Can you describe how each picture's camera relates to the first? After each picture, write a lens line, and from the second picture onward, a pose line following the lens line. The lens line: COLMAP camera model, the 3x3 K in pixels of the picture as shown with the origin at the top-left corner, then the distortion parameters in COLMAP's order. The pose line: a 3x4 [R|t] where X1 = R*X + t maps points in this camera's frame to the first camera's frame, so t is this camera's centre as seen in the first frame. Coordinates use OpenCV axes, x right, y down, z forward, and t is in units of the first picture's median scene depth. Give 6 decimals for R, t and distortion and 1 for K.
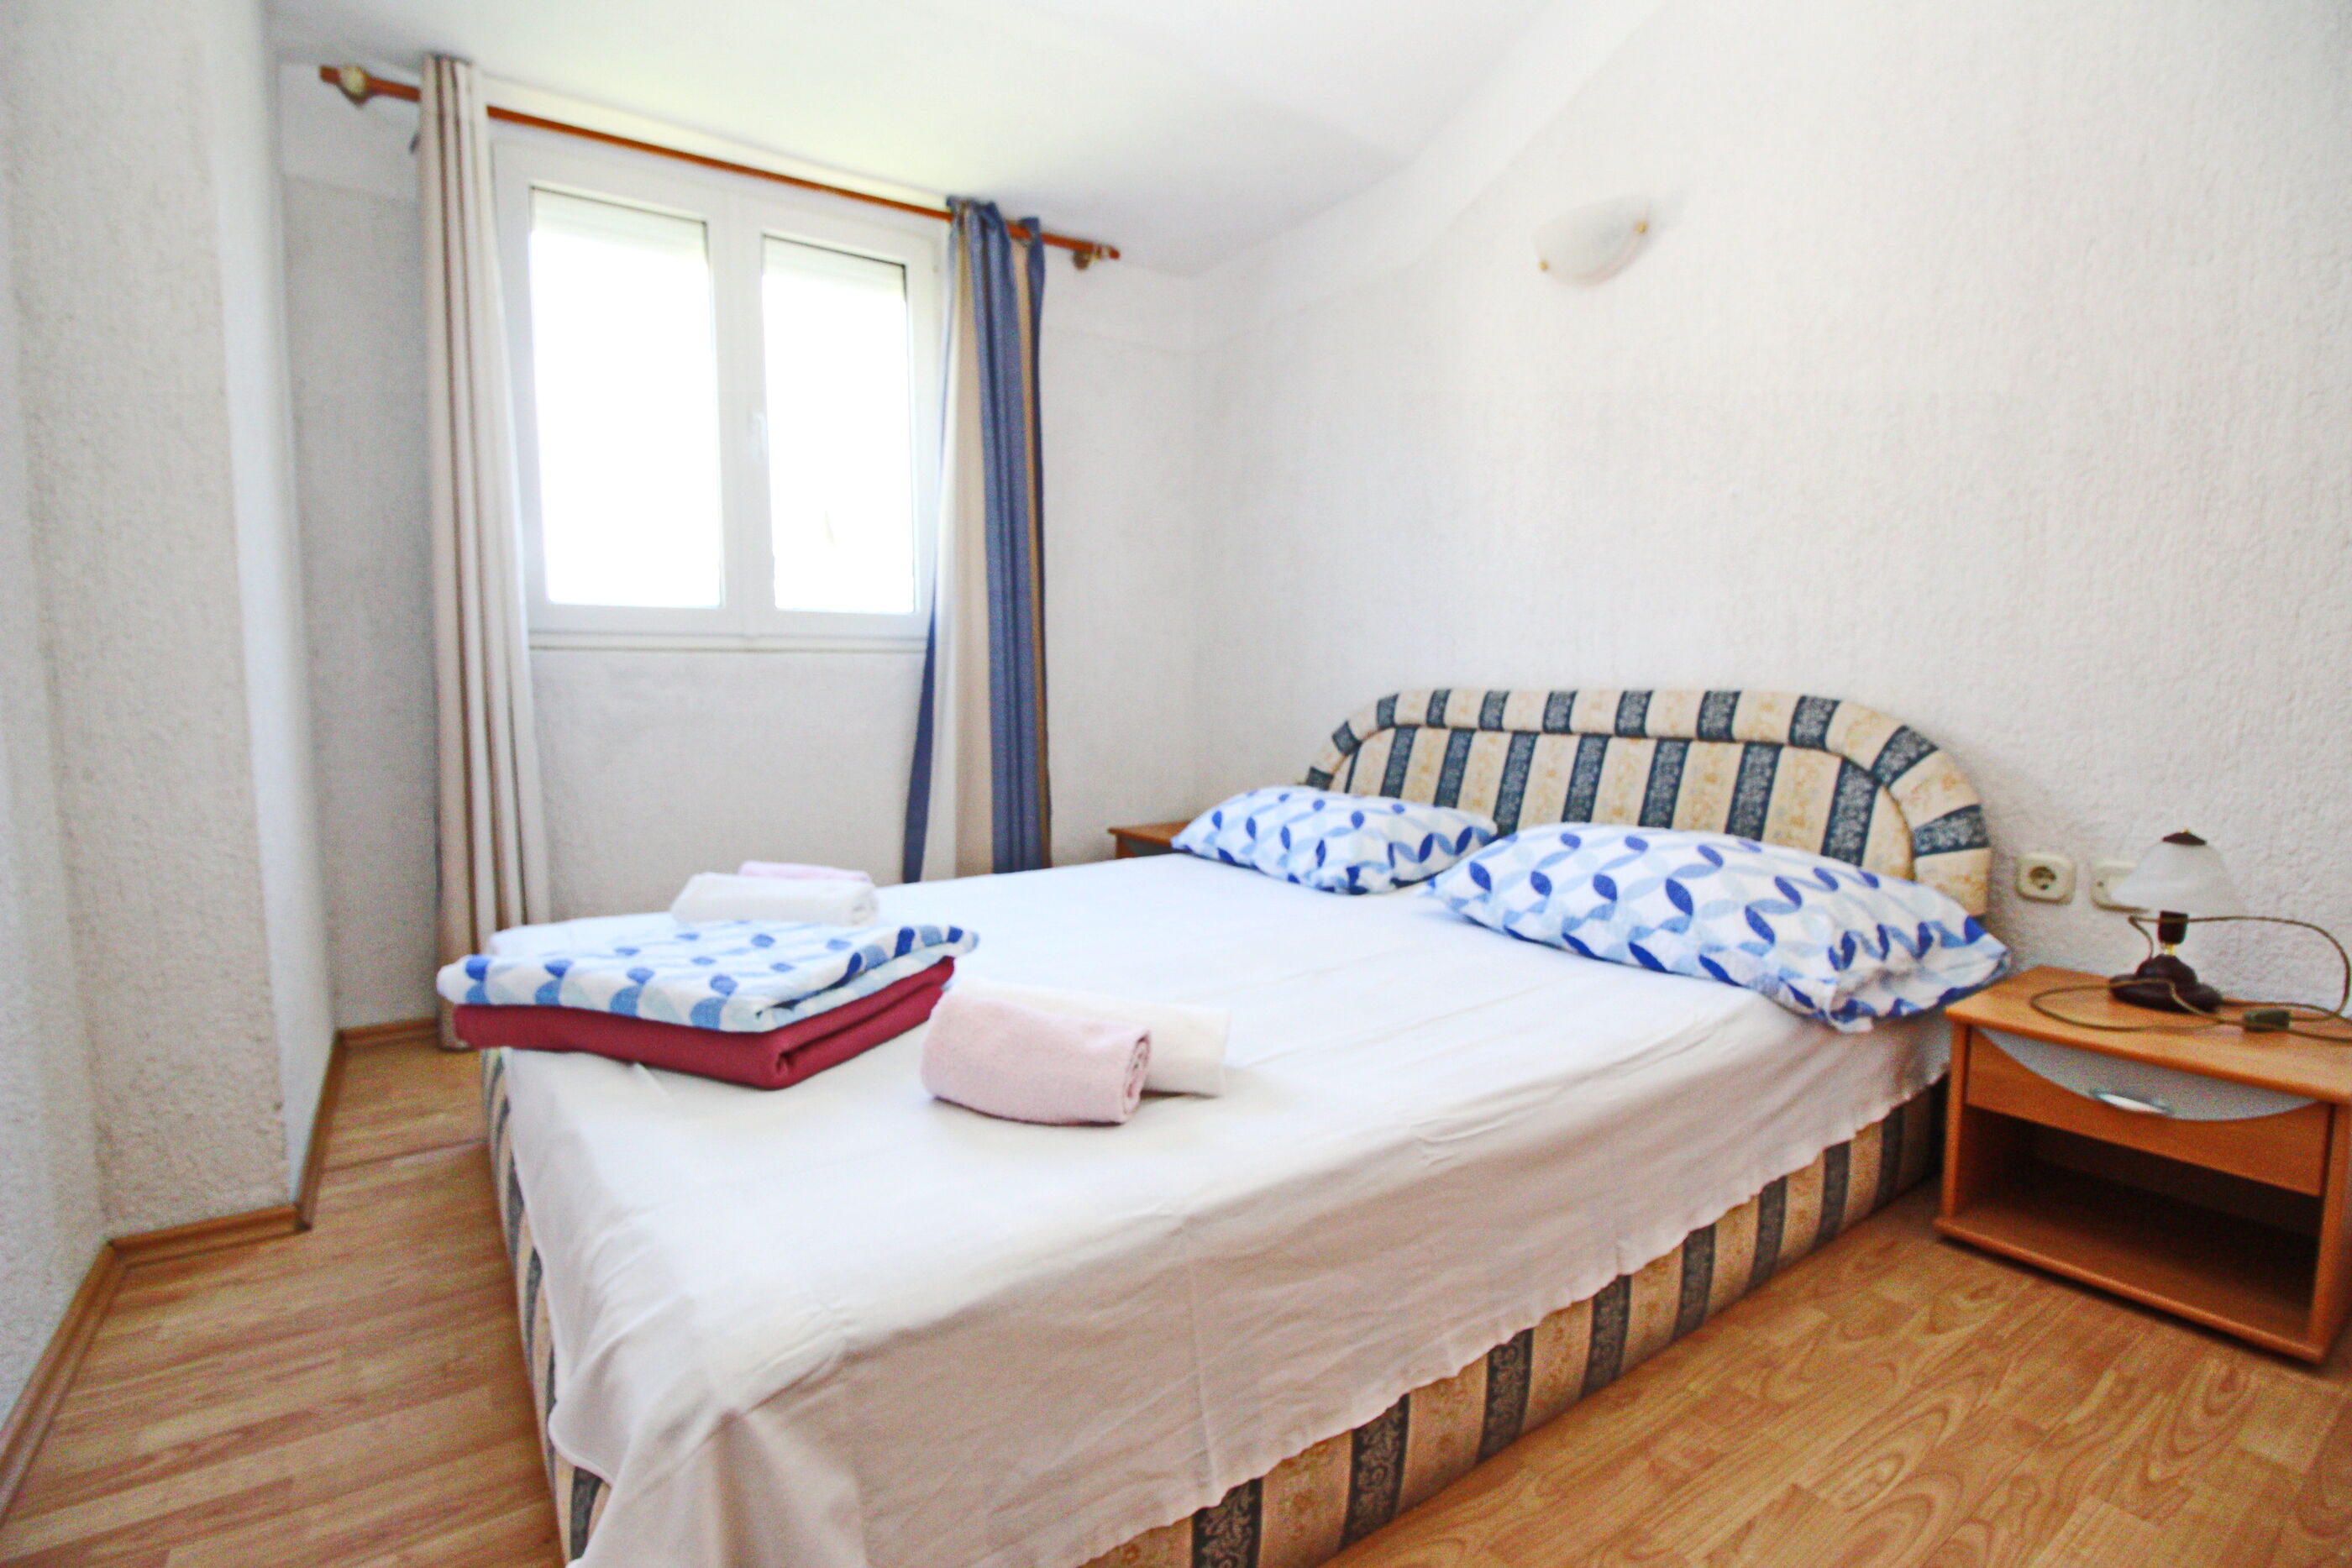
lens RADIAL K [[1104.3, 0, 1176.0], [0, 1104.3, 784.0], [0, 0, 1]] dist [0.001584, -0.014678]
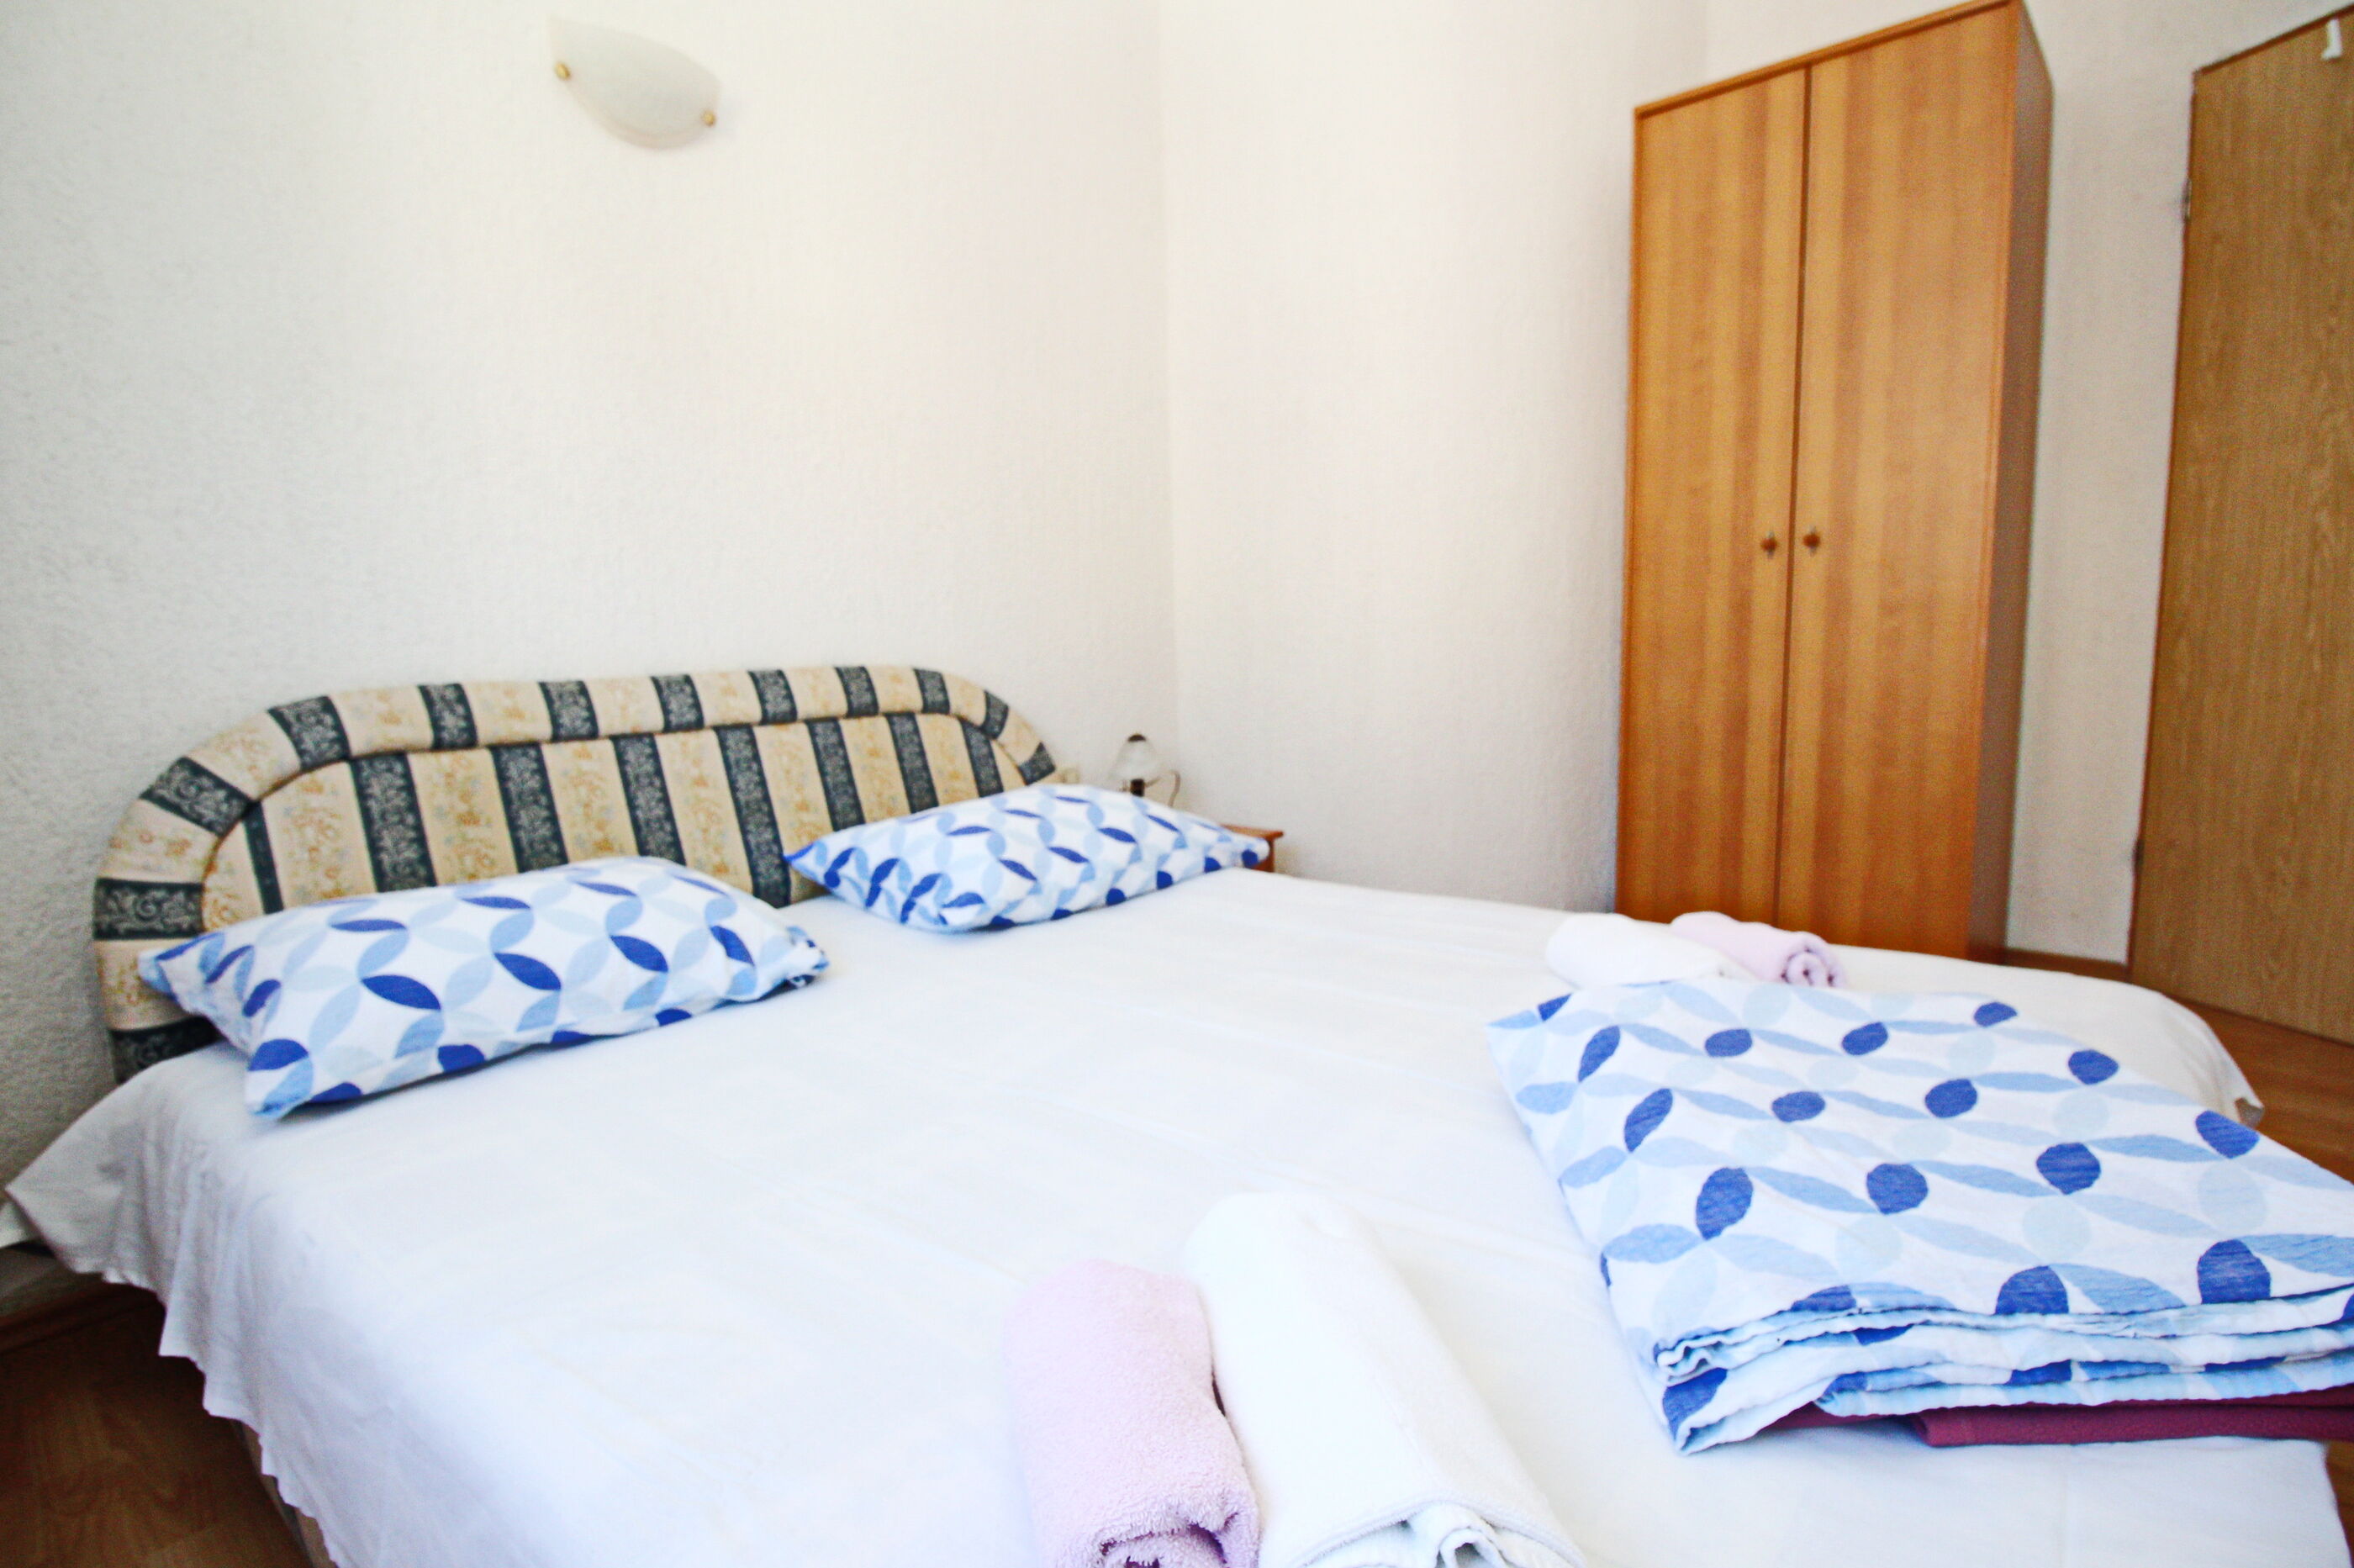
lens RADIAL K [[1105.3, 0, 1177.0], [0, 1105.3, 784.0], [0, 0, 1]] dist [0.001584, -0.014678]
pose [[-0.288484, -0.104929, 0.951718, -0.498149], [0.123595, 0.981580, 0.145685, -0.080731], [-0.949474, 0.159656, -0.270202, 0.909781]]
